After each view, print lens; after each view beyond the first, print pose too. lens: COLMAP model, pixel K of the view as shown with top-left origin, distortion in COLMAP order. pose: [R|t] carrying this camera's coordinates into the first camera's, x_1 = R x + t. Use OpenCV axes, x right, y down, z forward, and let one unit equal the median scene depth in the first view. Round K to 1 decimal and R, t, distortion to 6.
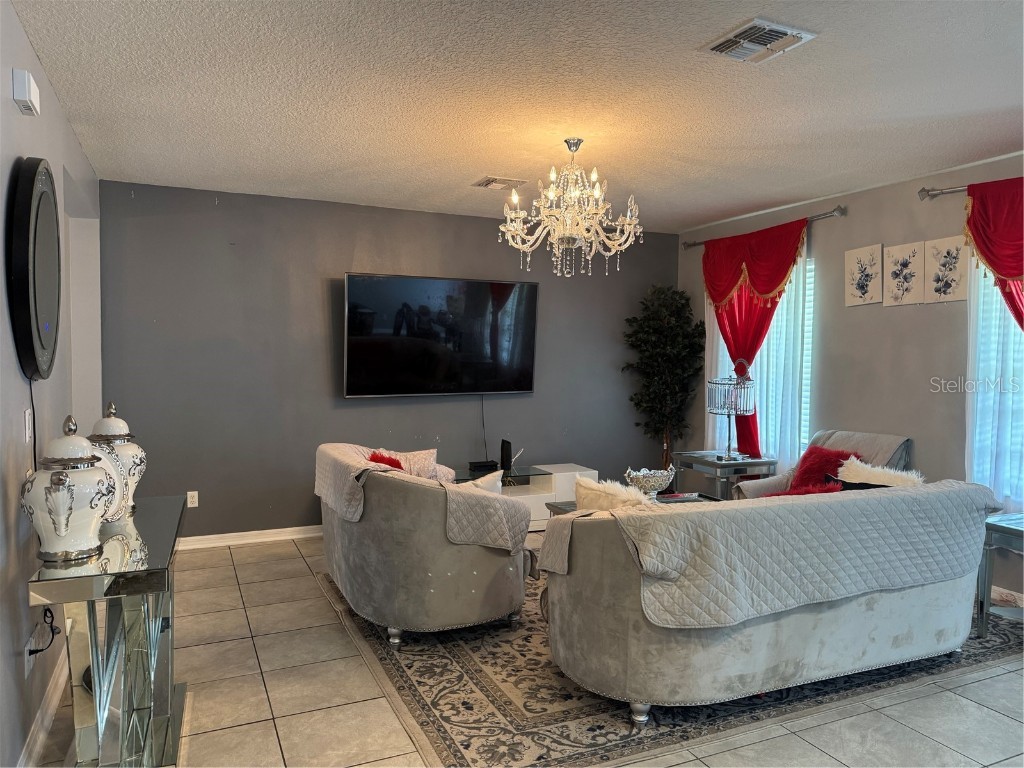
lens RADIAL K [[701.2, 0, 521.4], [0, 701.2, 390.7], [0, 0, 1]] dist [0.010807, -0.020787]
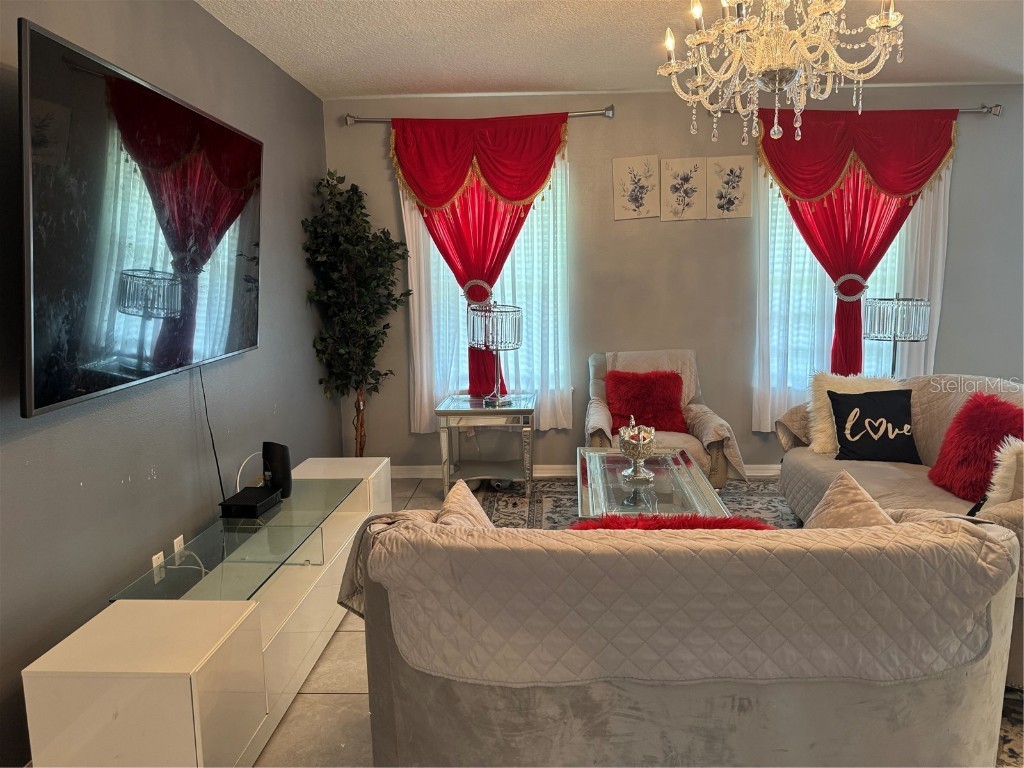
lens RADIAL K [[691.5, 0, 512.0], [0, 691.5, 384.0], [0, 0, 1]] dist [0.055090, -0.000746]
pose [[0.468988, -0.146844, 0.870912, -0.470019], [0.068027, 0.989158, 0.130149, -0.034630], [-0.880581, -0.001792, 0.473892, 0.721306]]
